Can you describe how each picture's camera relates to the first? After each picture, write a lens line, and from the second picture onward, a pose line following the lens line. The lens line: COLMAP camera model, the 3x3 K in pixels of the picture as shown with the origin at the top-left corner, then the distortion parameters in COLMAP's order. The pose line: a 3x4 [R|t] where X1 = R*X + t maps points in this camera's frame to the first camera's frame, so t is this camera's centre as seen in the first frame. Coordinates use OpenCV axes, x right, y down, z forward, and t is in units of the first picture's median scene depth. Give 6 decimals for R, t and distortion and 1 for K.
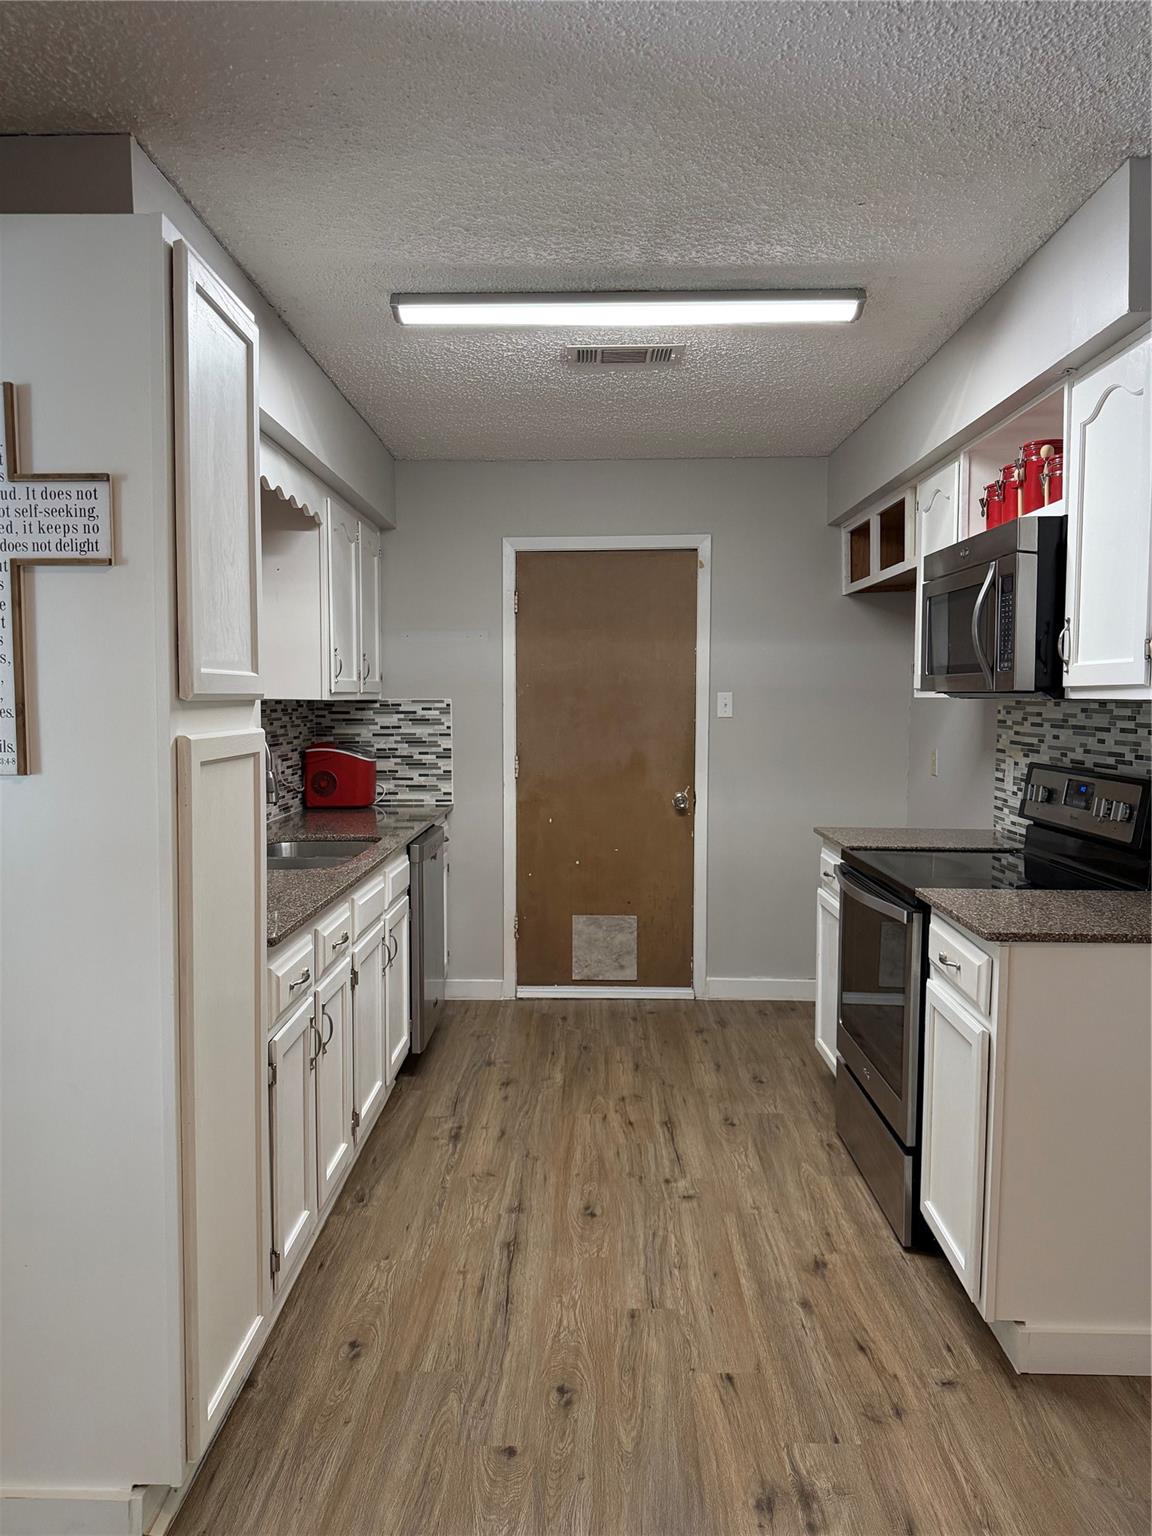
lens RADIAL K [[1066.3, 0, 566.7], [0, 1066.3, 769.6], [0, 0, 1]] dist [-0.061855, 0.002591]
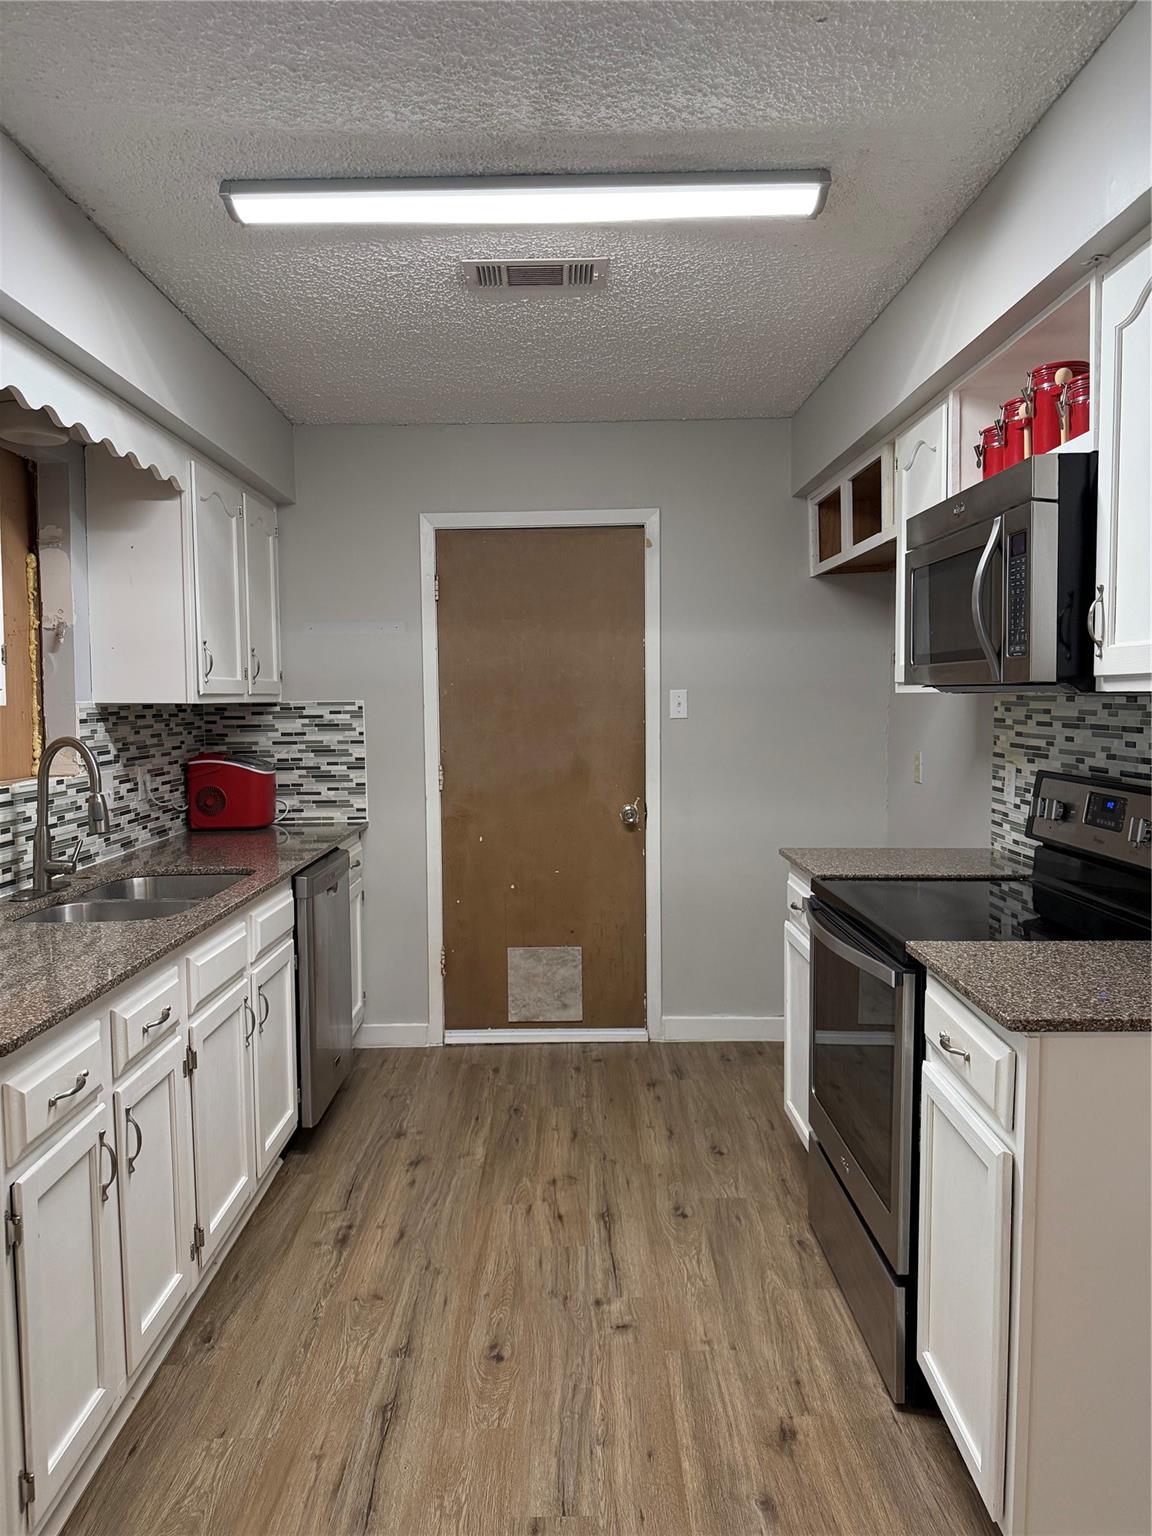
lens RADIAL K [[1066.3, 0, 578.7], [0, 1066.3, 763.9], [0, 0, 1]] dist [-0.061855, 0.002591]
pose [[0.999366, -0.012862, 0.033200, 0.057519], [0.013035, 0.999903, -0.004980, -0.012919], [-0.033132, 0.005409, 0.999436, 0.200005]]
